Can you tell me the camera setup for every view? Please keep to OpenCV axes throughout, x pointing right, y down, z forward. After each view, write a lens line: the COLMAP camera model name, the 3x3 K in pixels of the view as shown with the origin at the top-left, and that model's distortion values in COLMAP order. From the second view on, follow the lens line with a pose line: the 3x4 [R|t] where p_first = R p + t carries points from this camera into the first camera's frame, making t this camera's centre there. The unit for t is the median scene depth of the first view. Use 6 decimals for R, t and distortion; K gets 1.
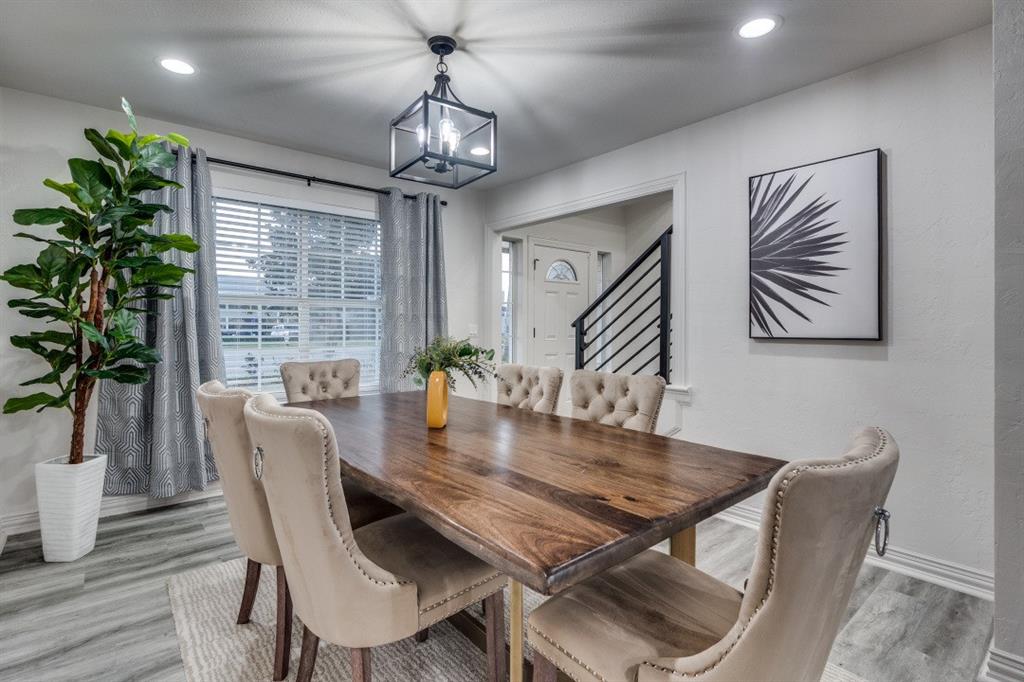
lens RADIAL K [[500.1, 0, 515.4], [0, 500.1, 324.0], [0, 0, 1]] dist [-0.009499, 0.000687]
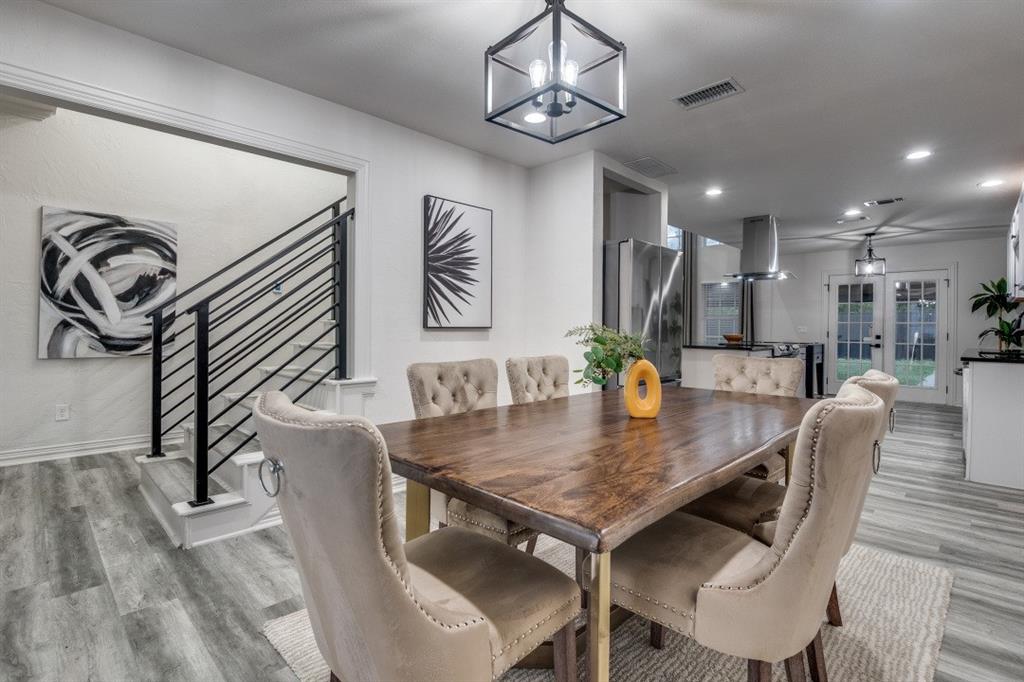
lens RADIAL K [[478.1, 0, 512.6], [0, 478.1, 328.2], [0, 0, 1]] dist [-0.001818, -0.000029]
pose [[-0.081469, -0.005223, 0.996662, -0.721081], [-0.011190, 0.999928, 0.004325, 0.022378], [-0.996613, -0.010800, -0.081521, 0.911435]]
